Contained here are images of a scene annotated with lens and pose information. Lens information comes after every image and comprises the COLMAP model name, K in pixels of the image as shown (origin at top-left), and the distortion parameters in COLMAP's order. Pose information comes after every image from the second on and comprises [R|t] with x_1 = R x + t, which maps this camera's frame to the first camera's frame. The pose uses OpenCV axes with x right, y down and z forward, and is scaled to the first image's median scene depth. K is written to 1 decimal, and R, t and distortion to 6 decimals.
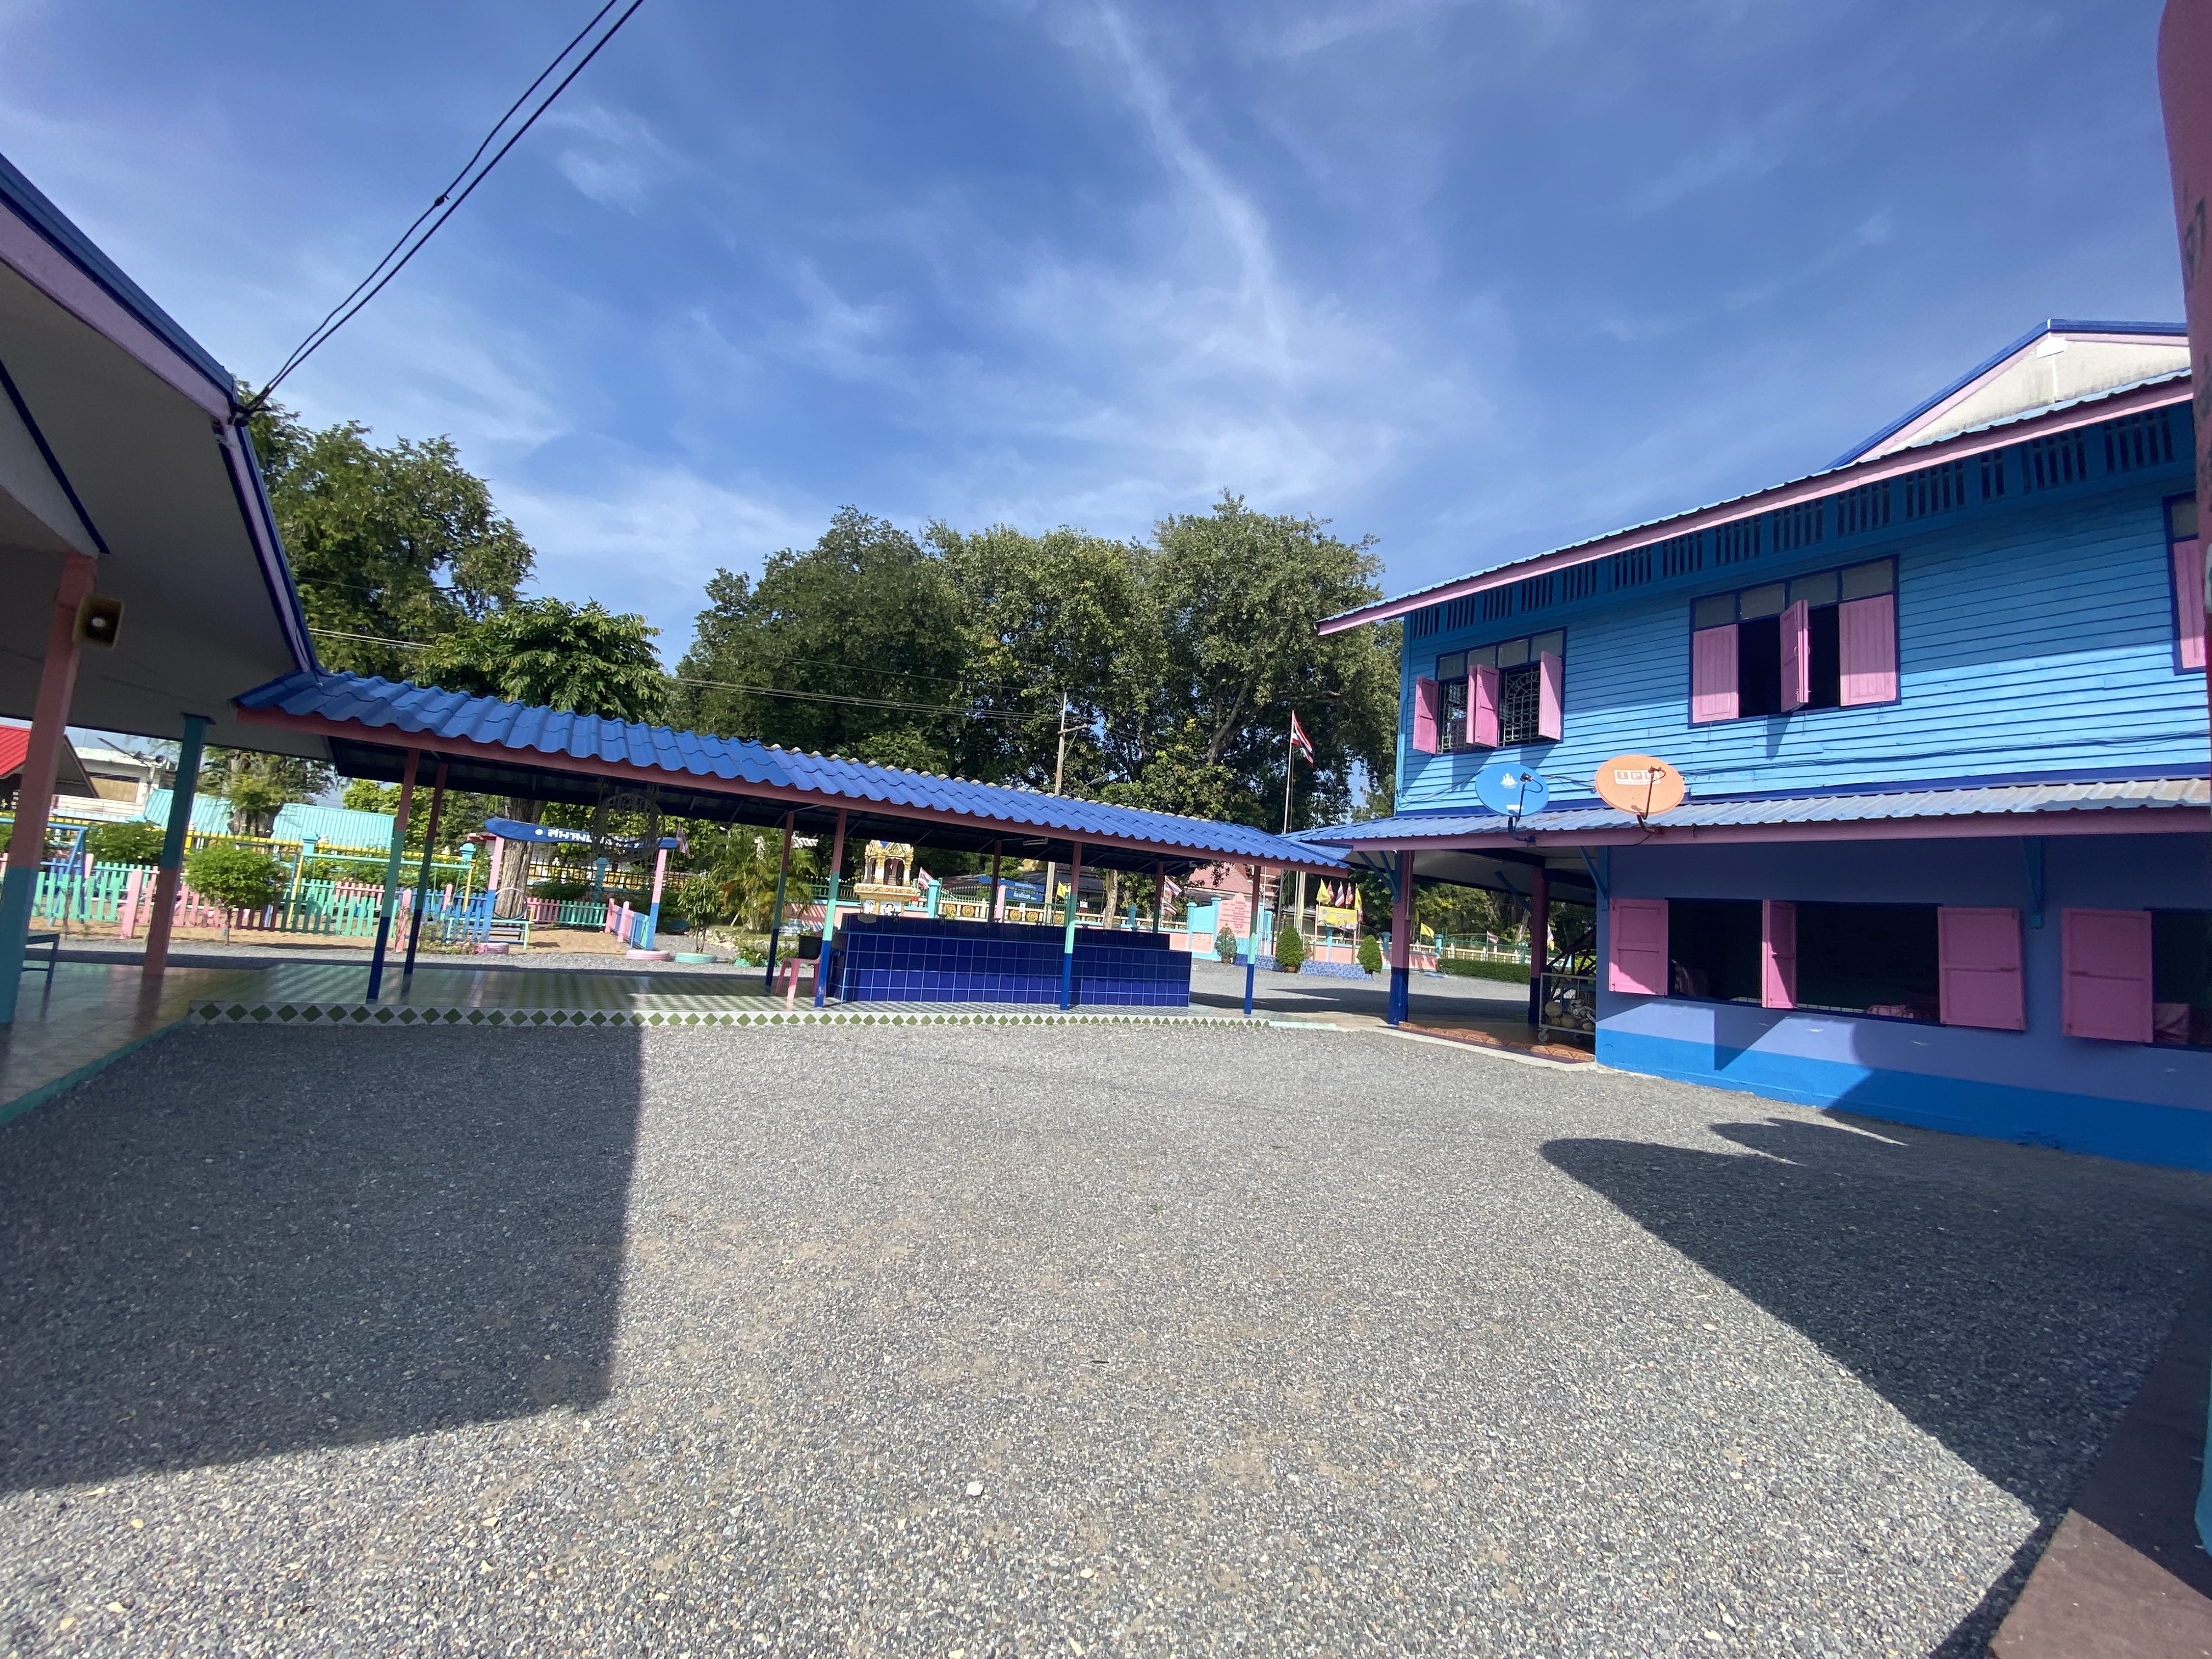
lens RADIAL K [[901.8, 0, 1106.0], [0, 901.8, 829.5], [0, 0, 1]] dist [-0.034816, 0.000007]
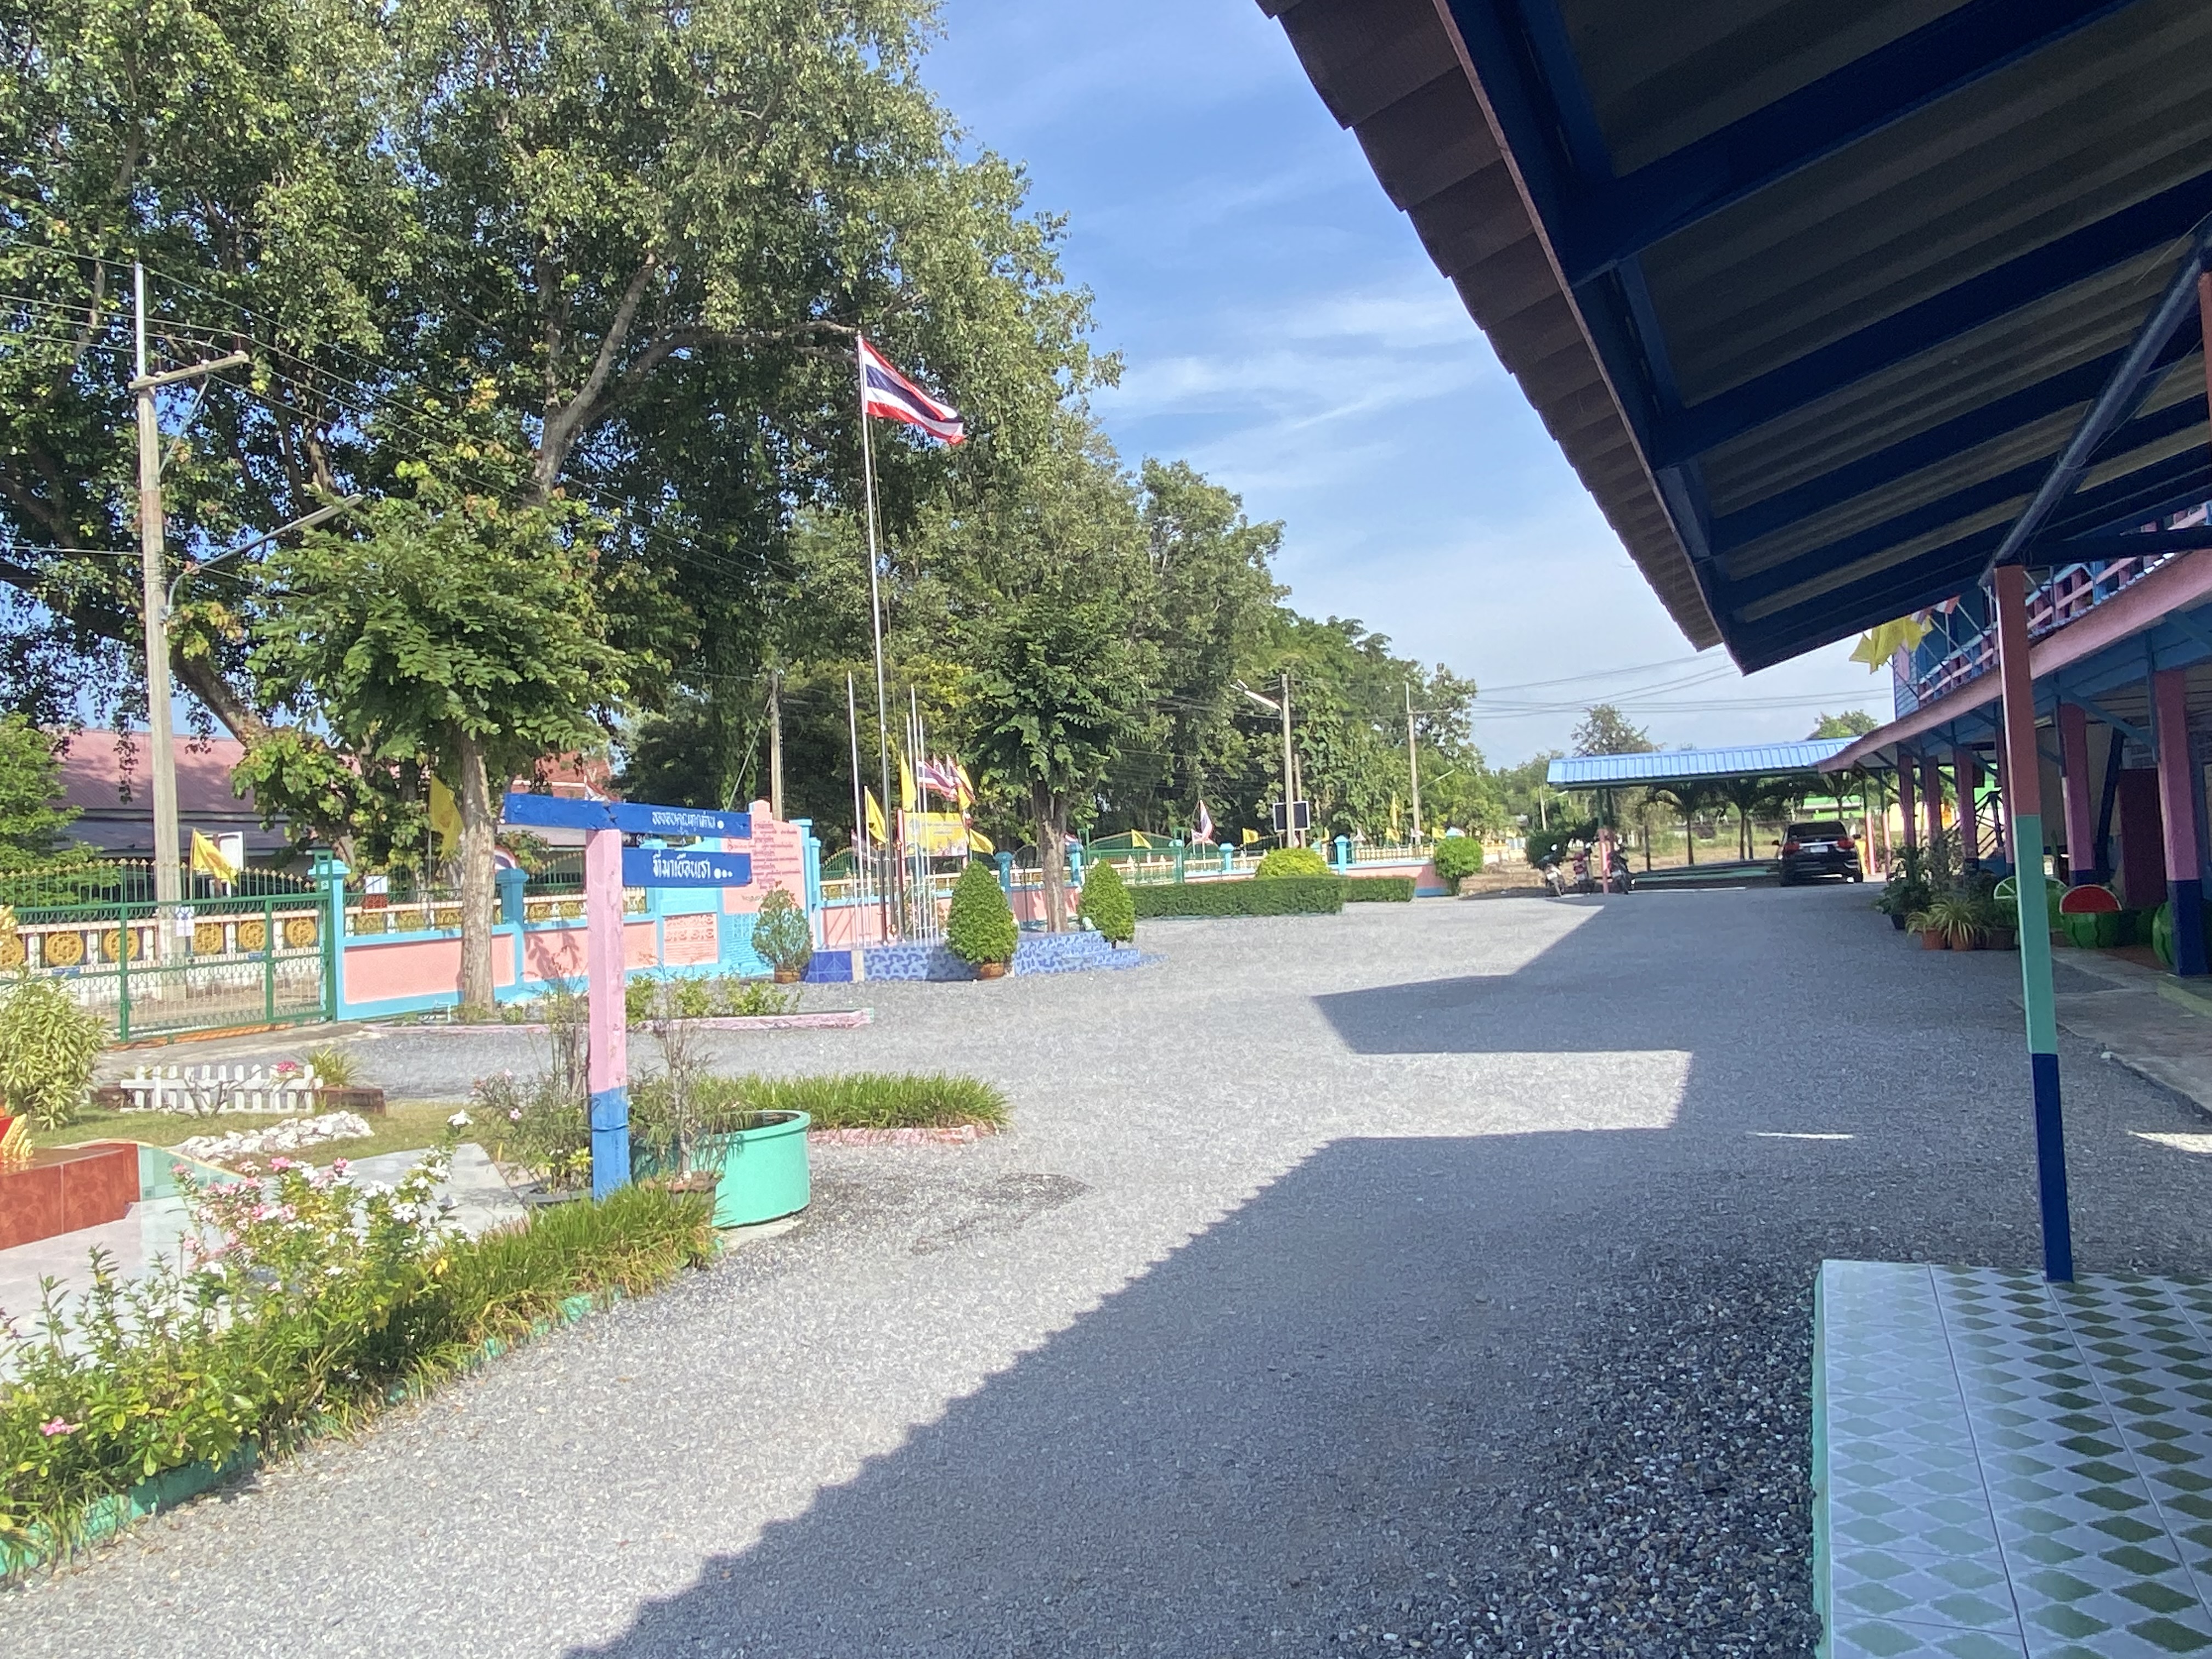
lens RADIAL K [[1652.6, 0, 1106.0], [0, 1652.6, 829.5], [0, 0, 1]] dist [0.001783, -0.001672]
pose [[0.833326, -0.107539, 0.542221, -0.098129], [0.060333, 0.992729, 0.104163, 0.013012], [-0.549480, -0.054088, 0.833755, 0.273153]]
